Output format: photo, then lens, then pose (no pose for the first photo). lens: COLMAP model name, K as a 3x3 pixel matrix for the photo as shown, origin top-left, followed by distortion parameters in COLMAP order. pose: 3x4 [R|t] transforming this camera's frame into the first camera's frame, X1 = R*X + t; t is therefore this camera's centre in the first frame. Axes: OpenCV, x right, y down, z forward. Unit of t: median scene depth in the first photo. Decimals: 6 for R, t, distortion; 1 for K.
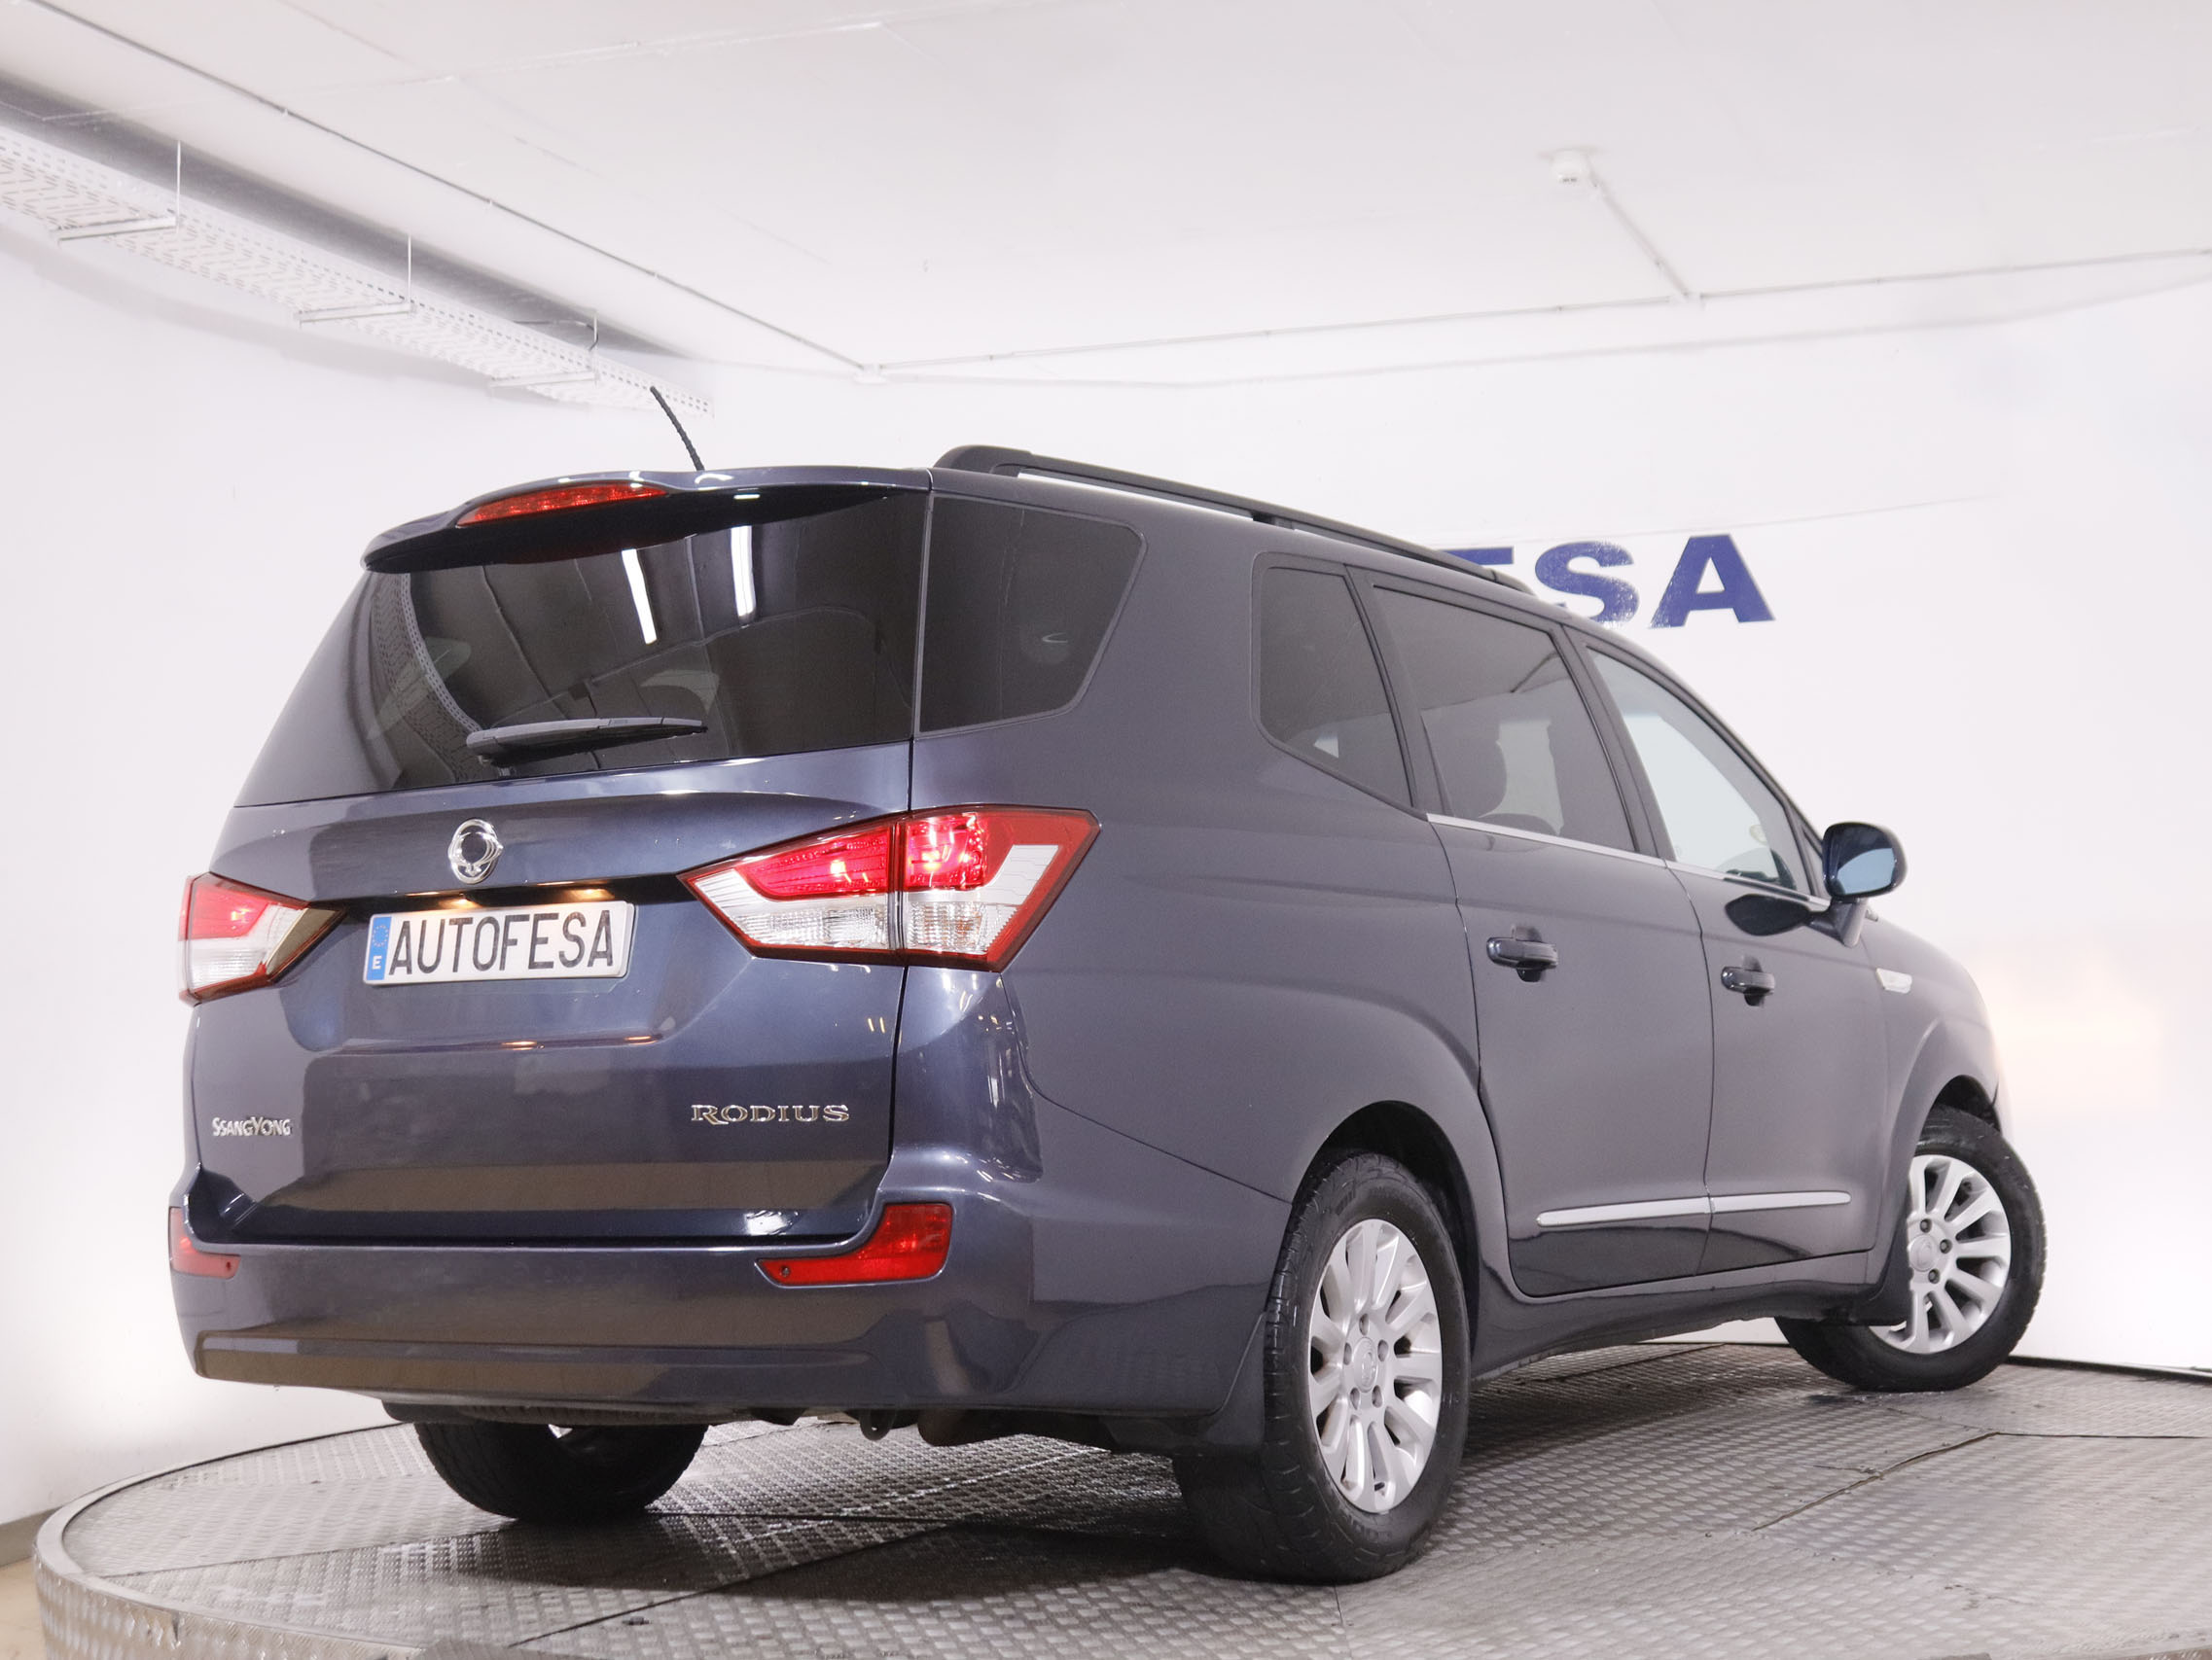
lens RADIAL K [[3378.2, 0, 1118.3], [0, 3378.2, 814.5], [0, 0, 1]] dist [-0.071138, 0.123785]
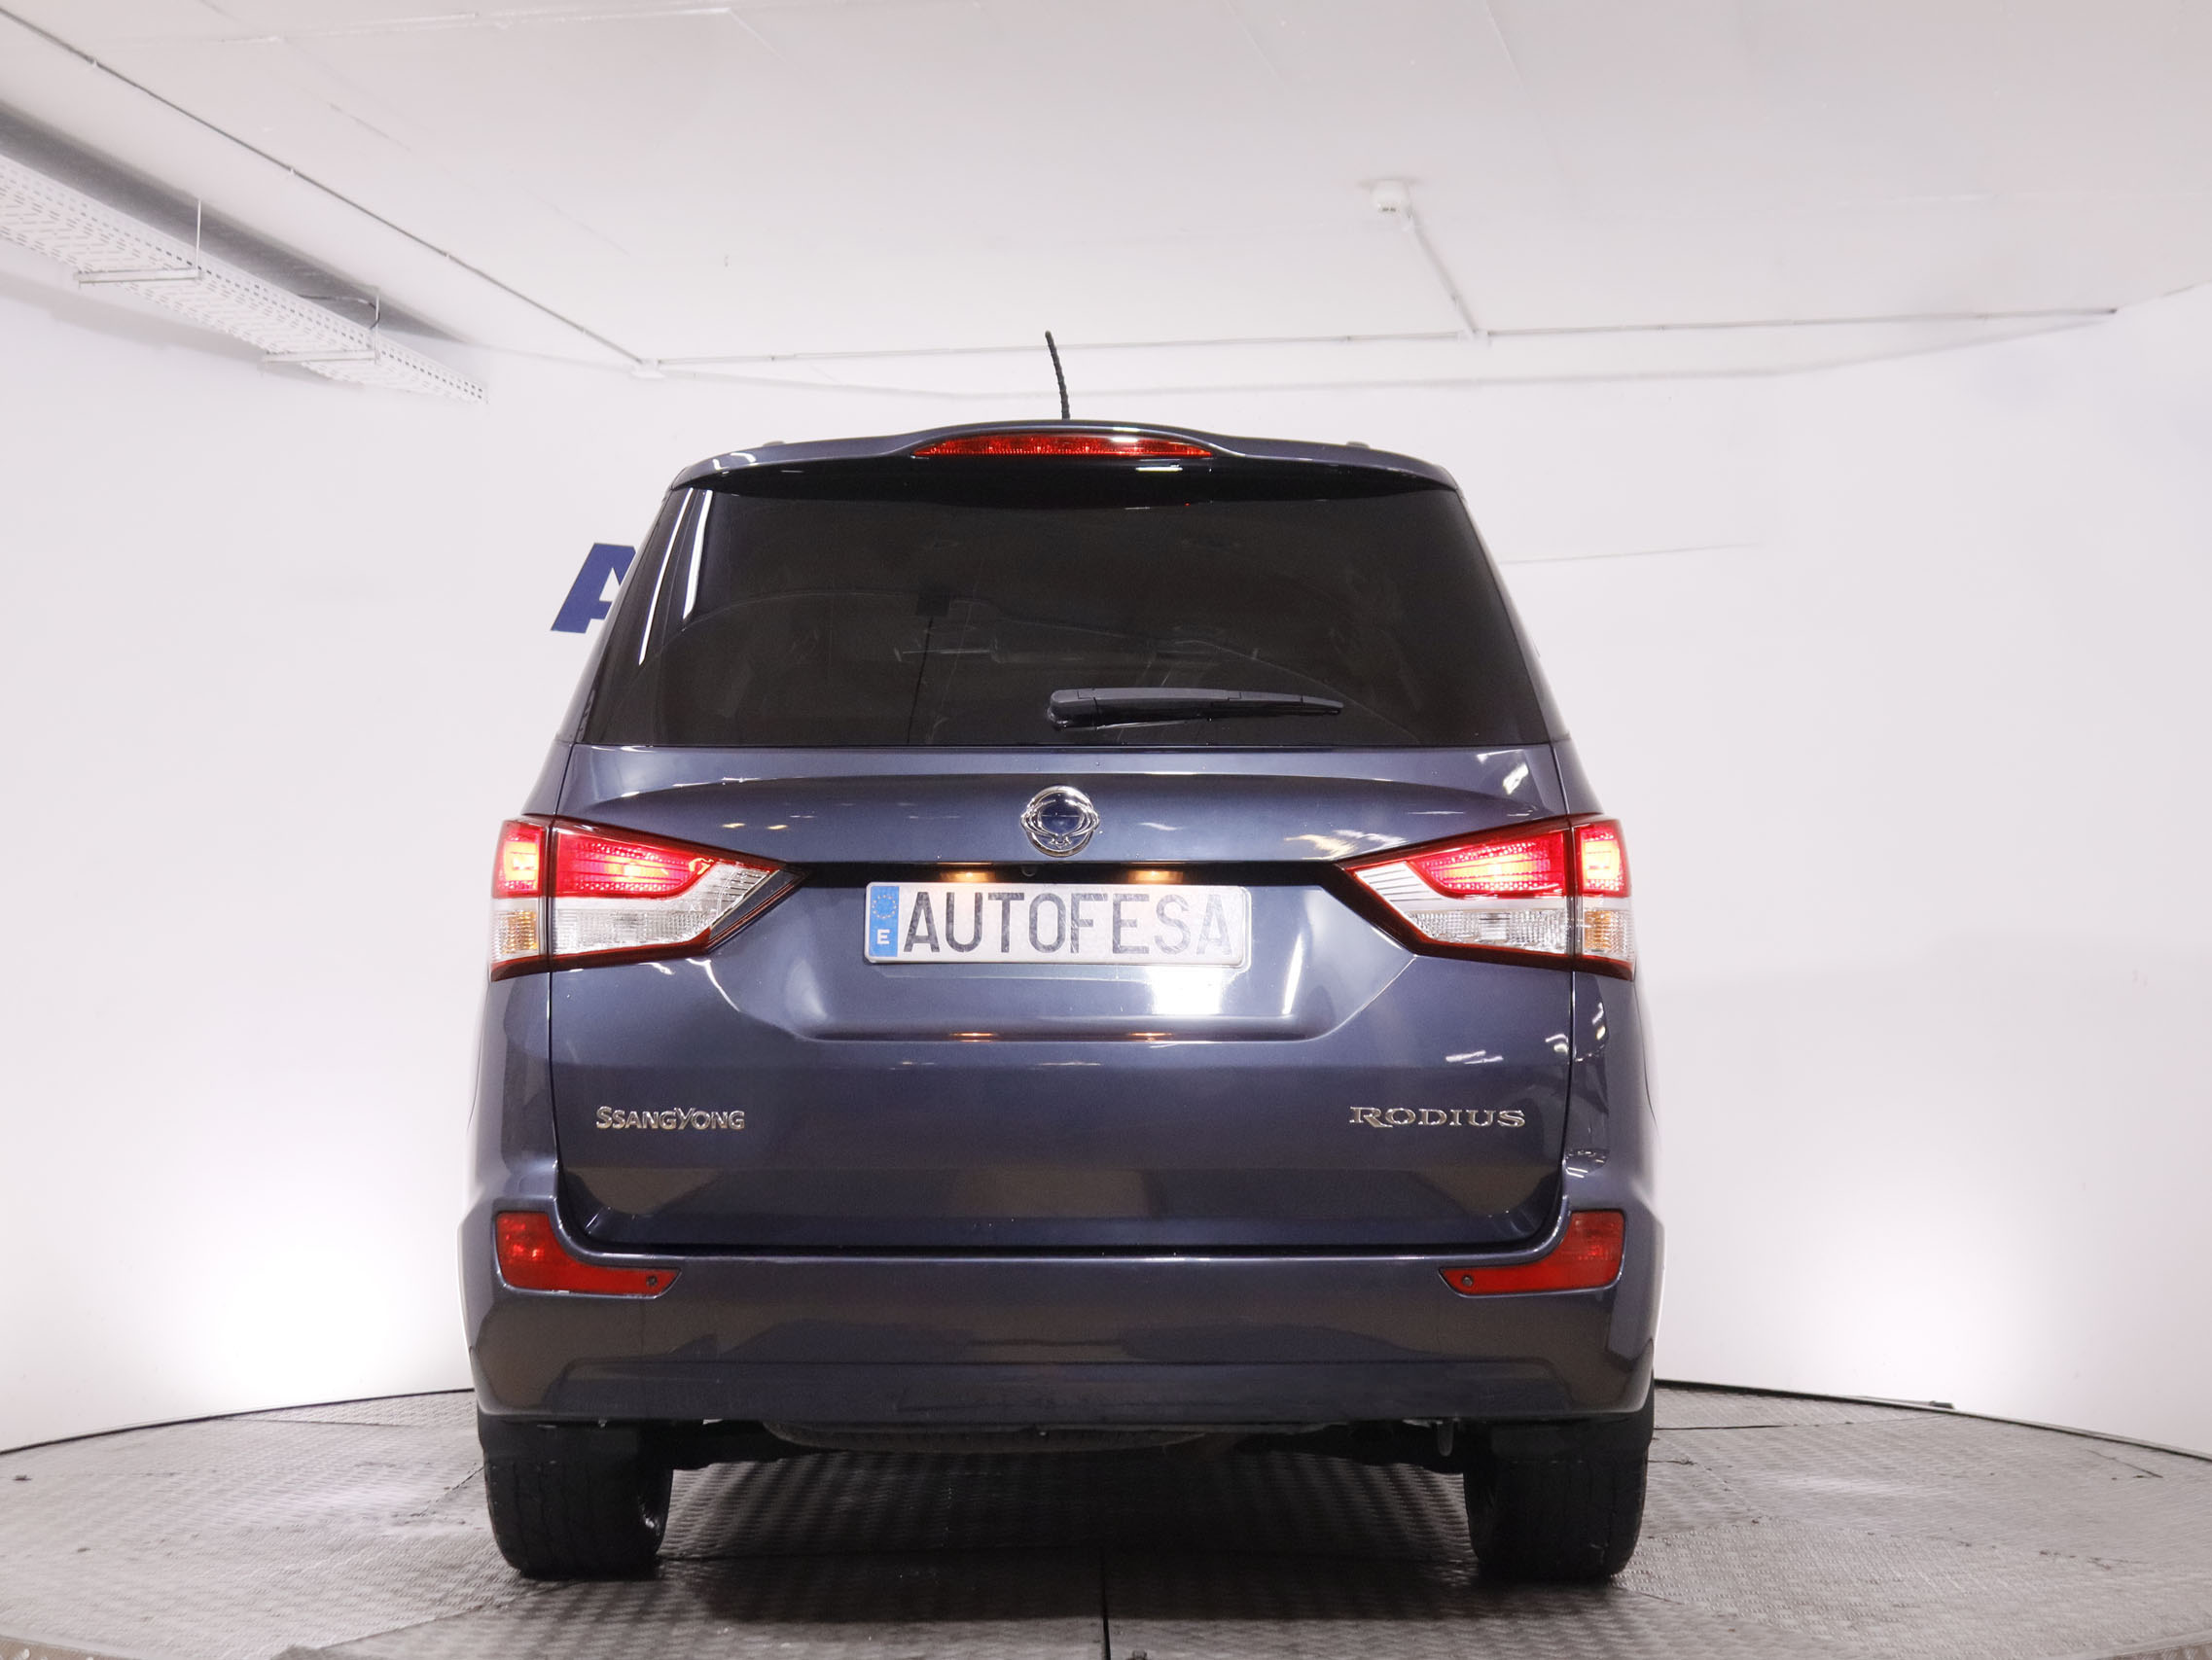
lens RADIAL K [[3330.5, 0, 1106.0], [0, 3330.5, 830.0], [0, 0, 1]] dist [-0.054546, 0.122624]
pose [[0.993344, 0.037275, 0.108986, -0.266297], [-0.037191, 0.999304, -0.002802, 0.015148], [-0.109014, -0.001270, 0.994039, 0.104125]]
